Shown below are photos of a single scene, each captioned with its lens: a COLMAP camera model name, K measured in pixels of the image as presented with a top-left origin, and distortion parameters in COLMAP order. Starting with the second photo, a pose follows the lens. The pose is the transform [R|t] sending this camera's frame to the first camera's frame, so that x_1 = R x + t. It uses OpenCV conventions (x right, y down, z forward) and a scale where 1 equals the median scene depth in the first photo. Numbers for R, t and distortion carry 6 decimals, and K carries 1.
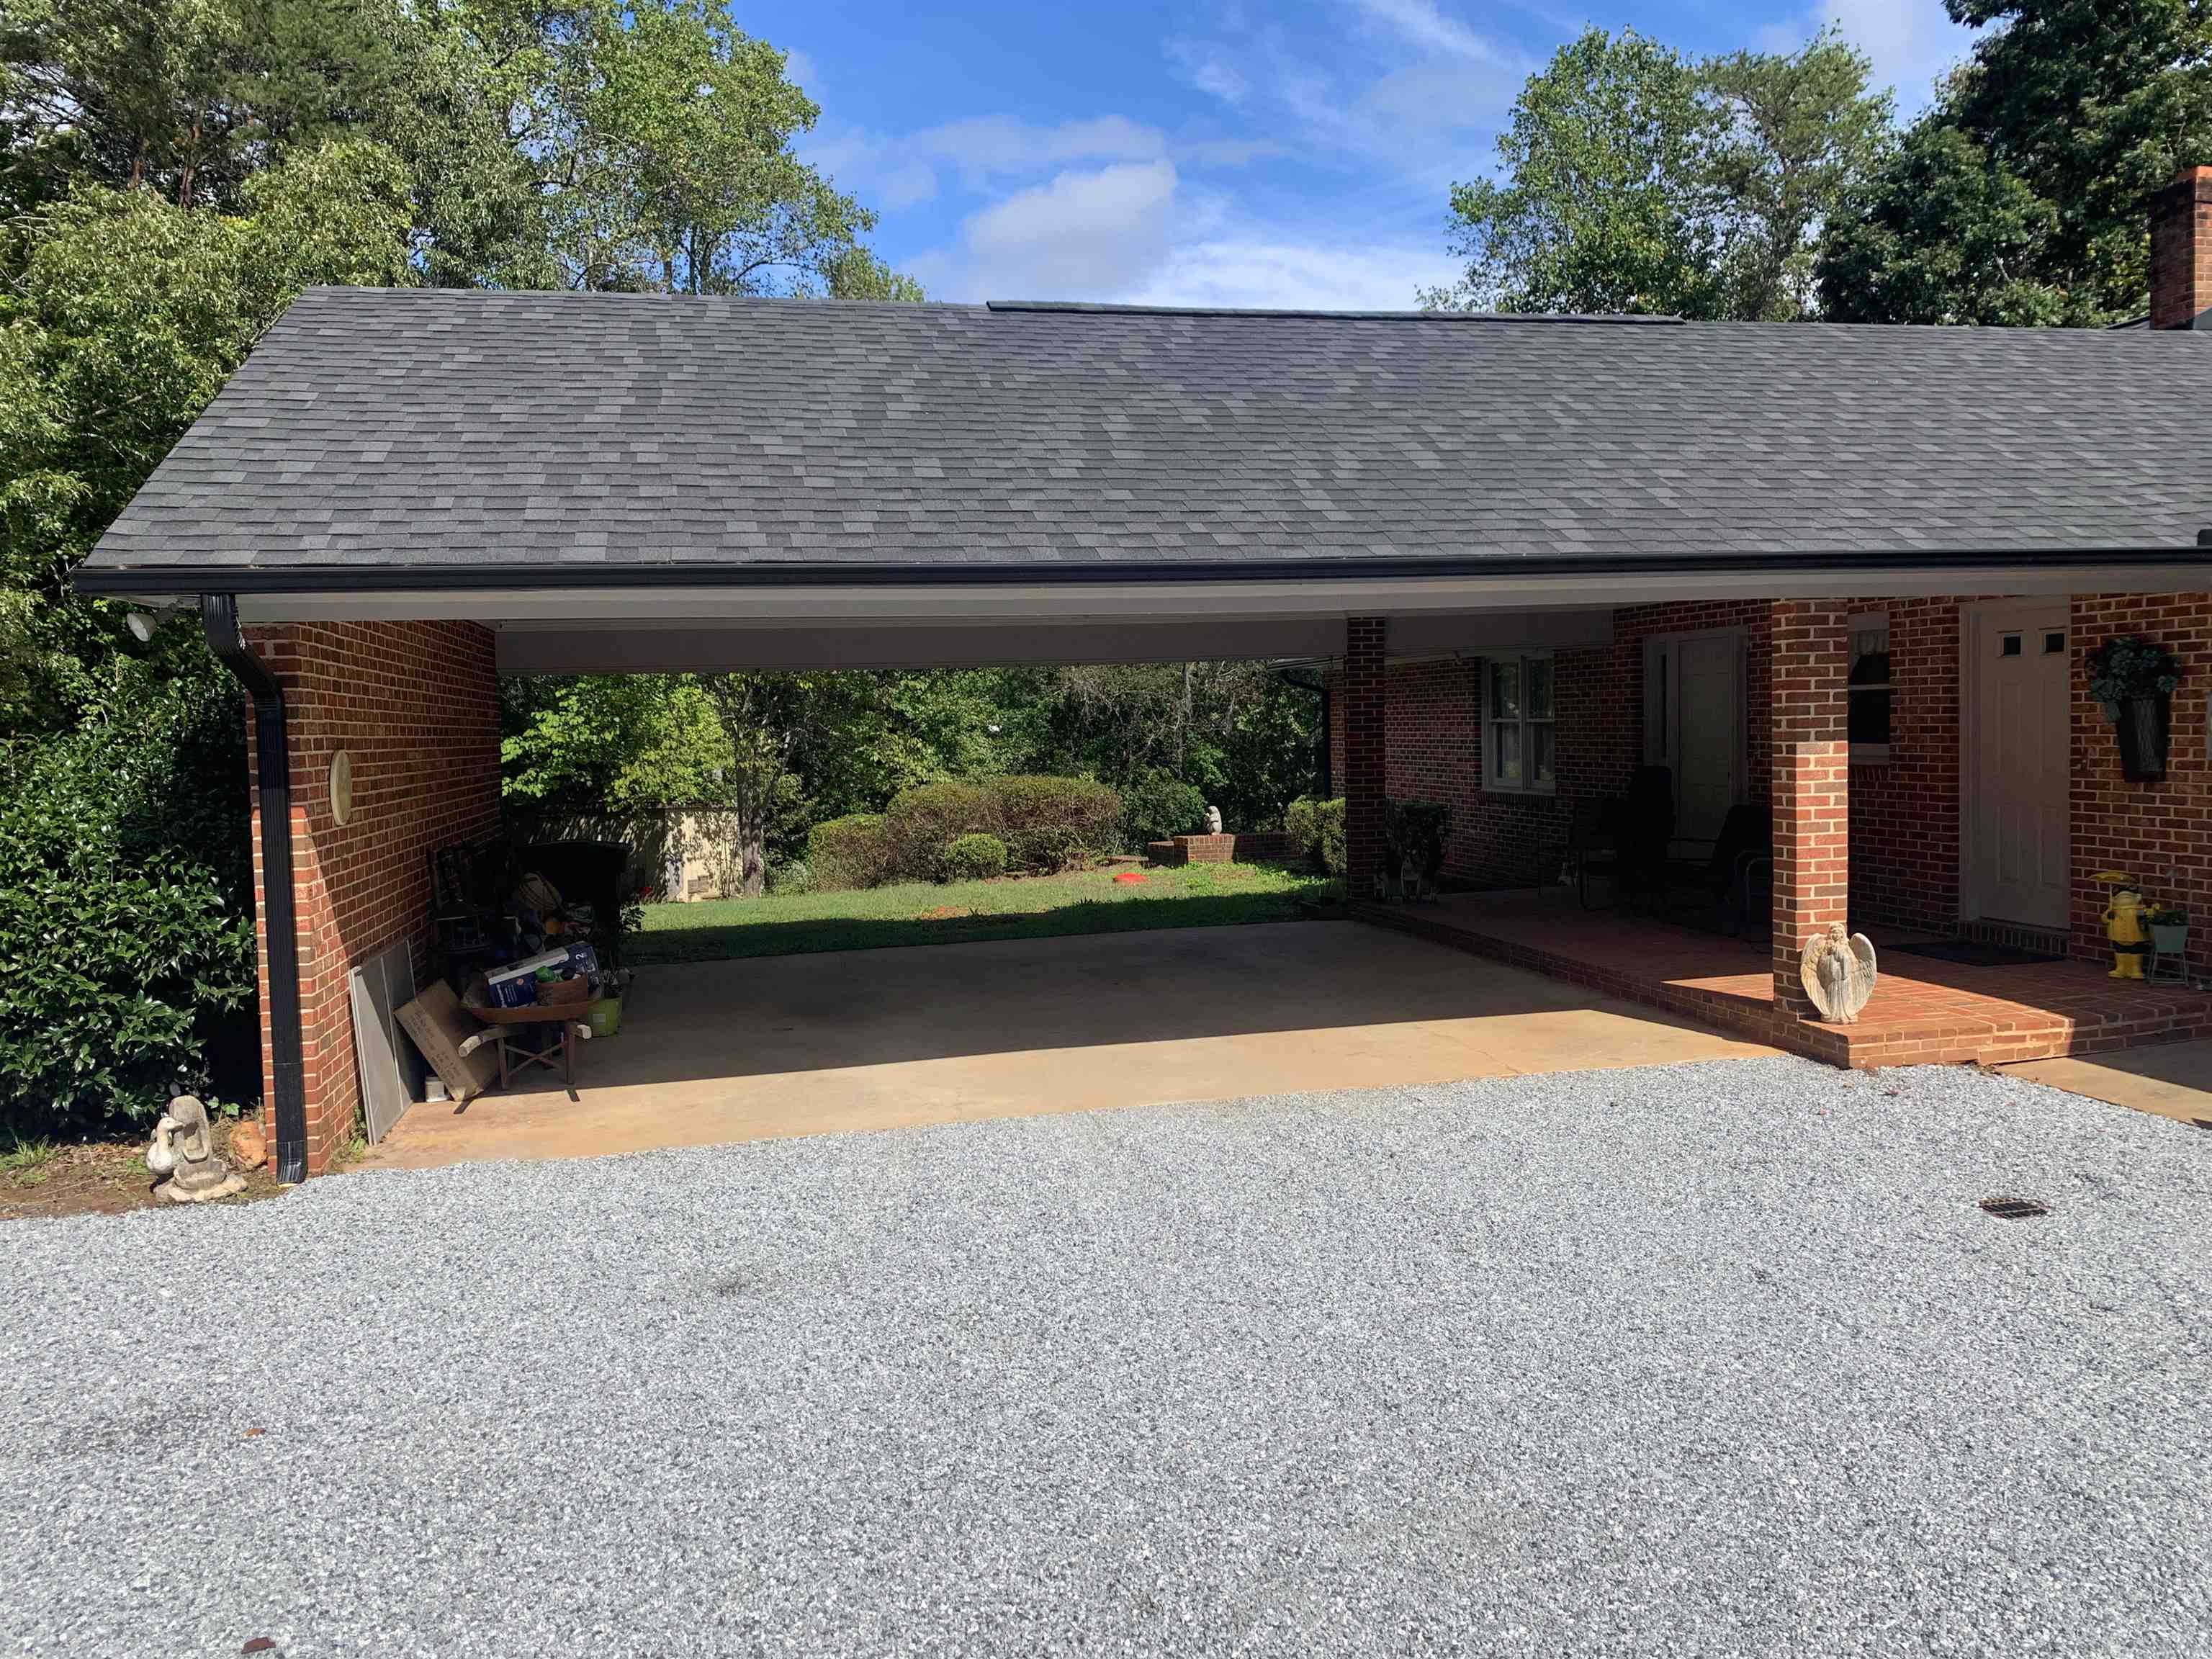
lens RADIAL K [[1700.7, 0, 1119.1], [0, 1700.7, 836.6], [0, 0, 1]] dist [0.004685, 0.004396]
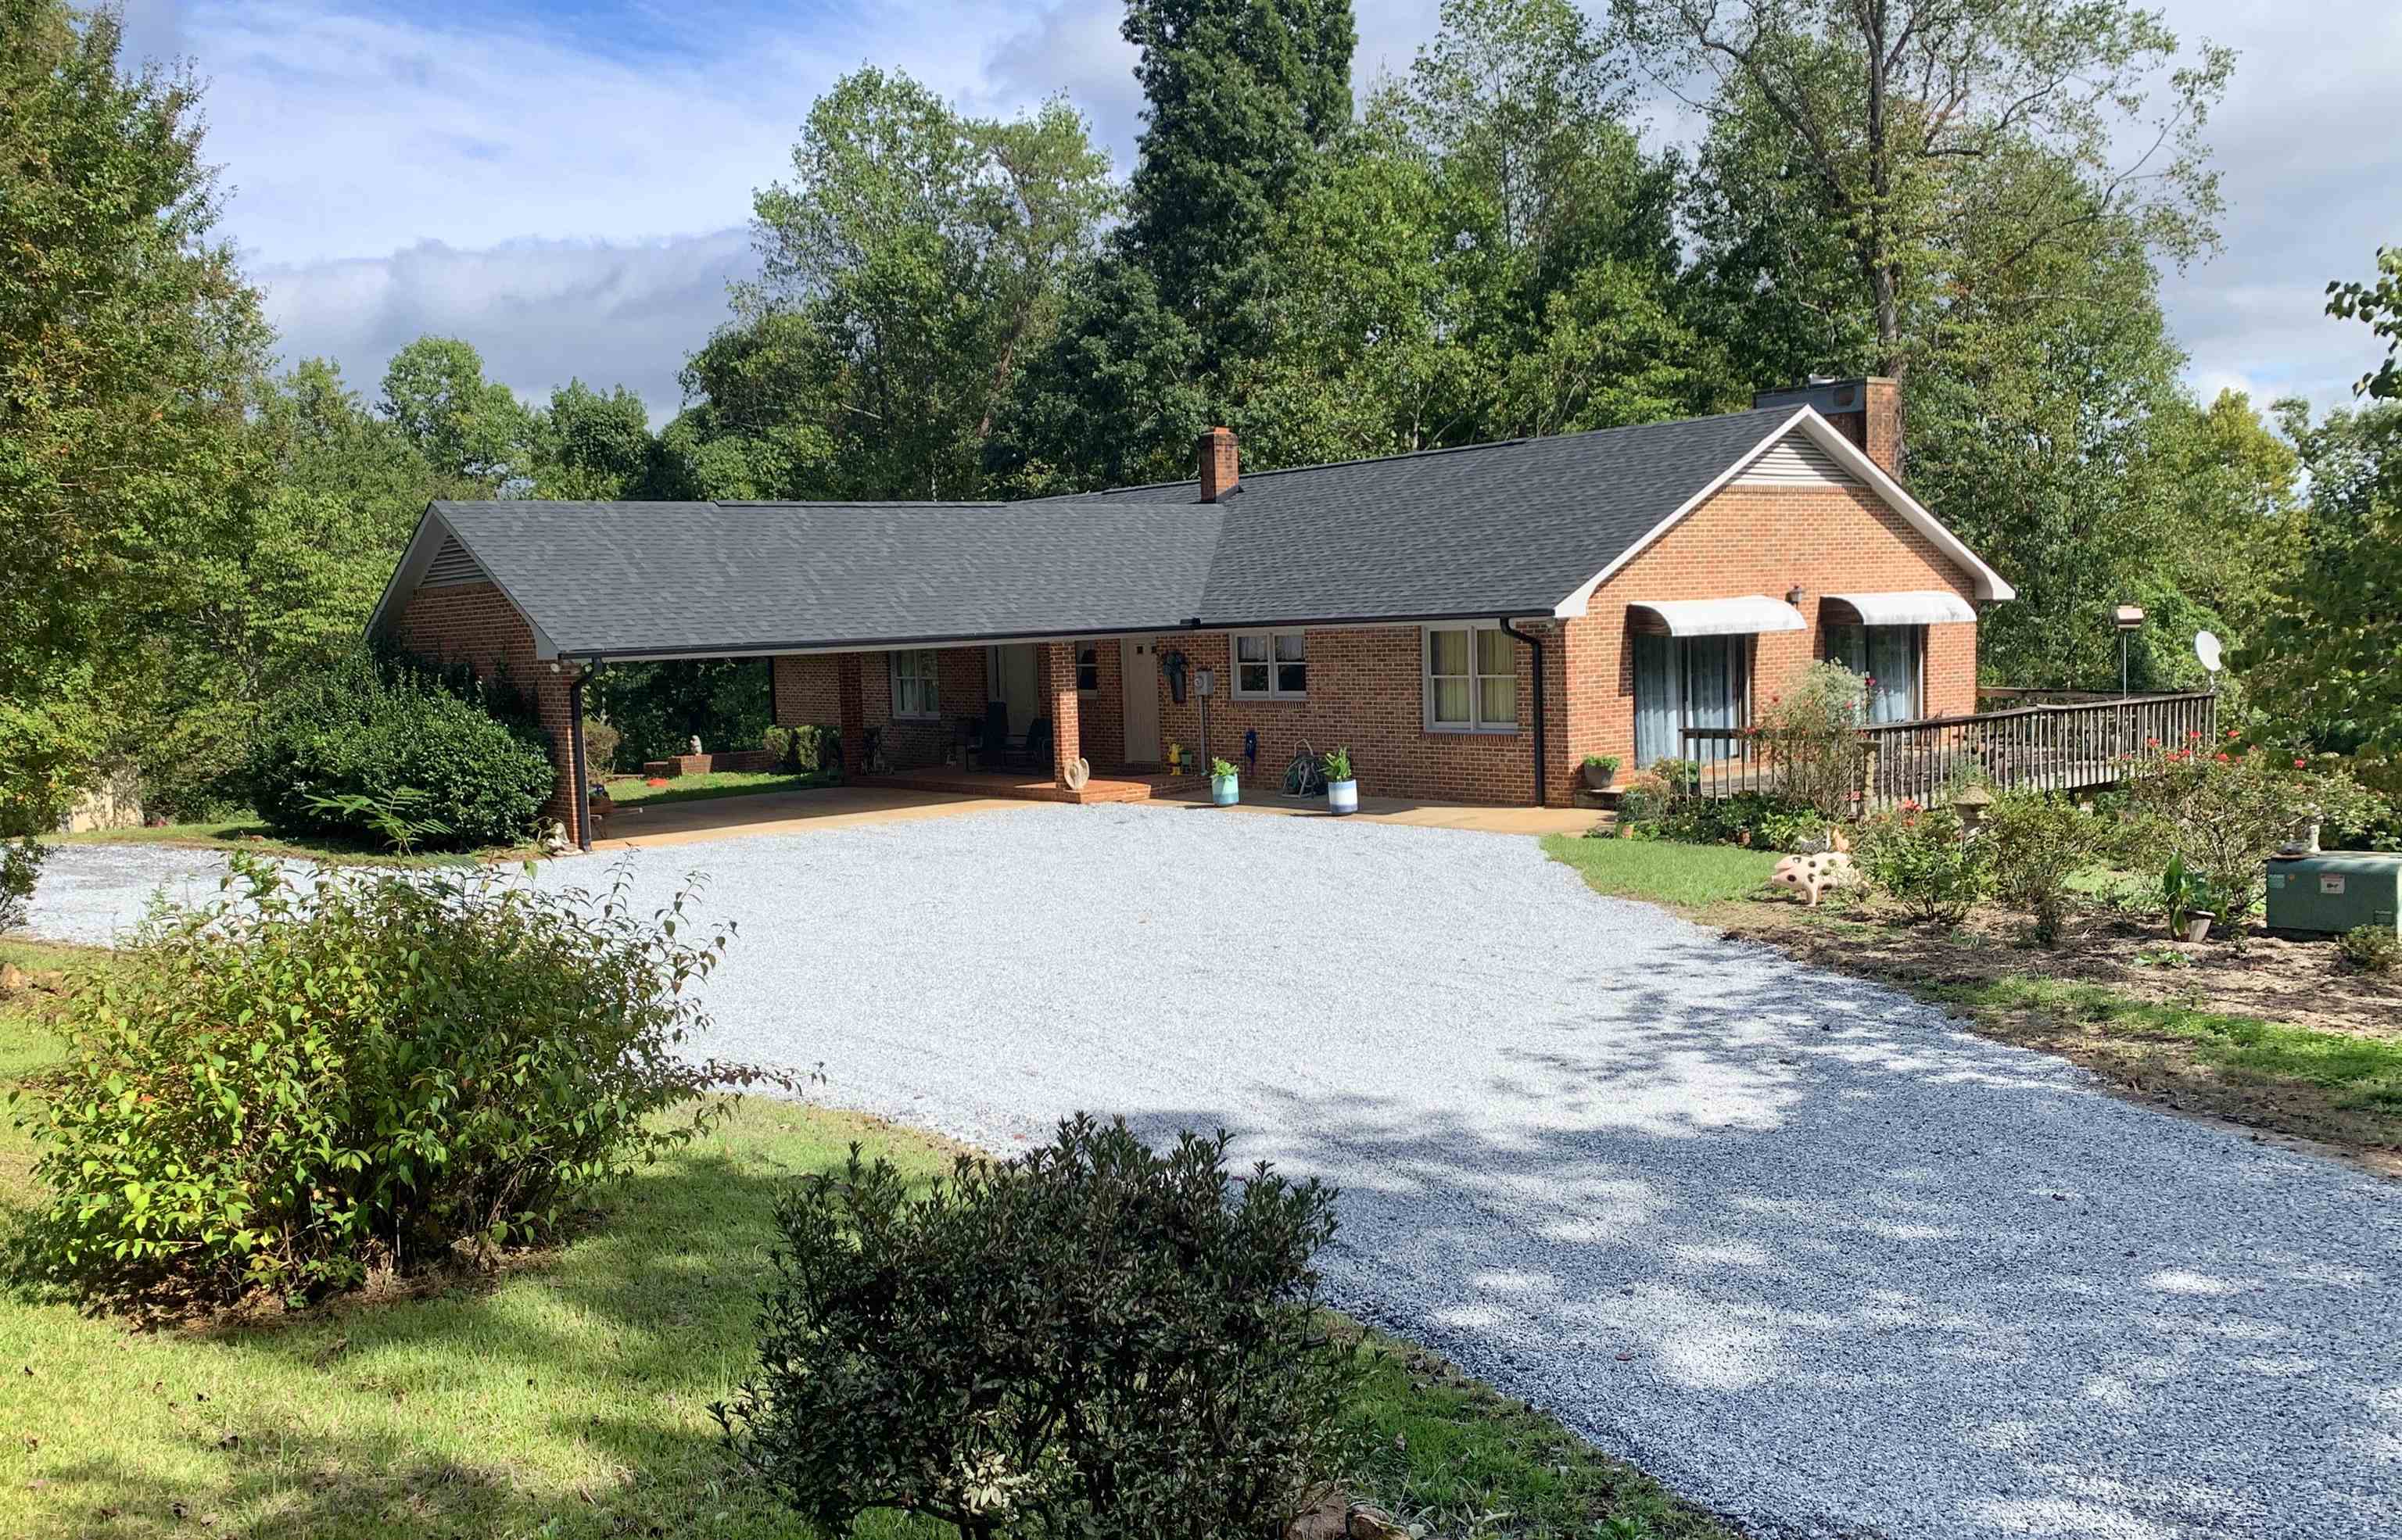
lens RADIAL K [[1821.9, 0, 1205.1], [0, 1821.9, 770.1], [0, 0, 1]] dist [-0.001054, -0.000770]
pose [[0.897074, -0.038600, 0.440191, -0.247520], [0.041350, 0.999139, 0.003346, 0.025141], [-0.439941, 0.015200, 0.897898, -0.623756]]
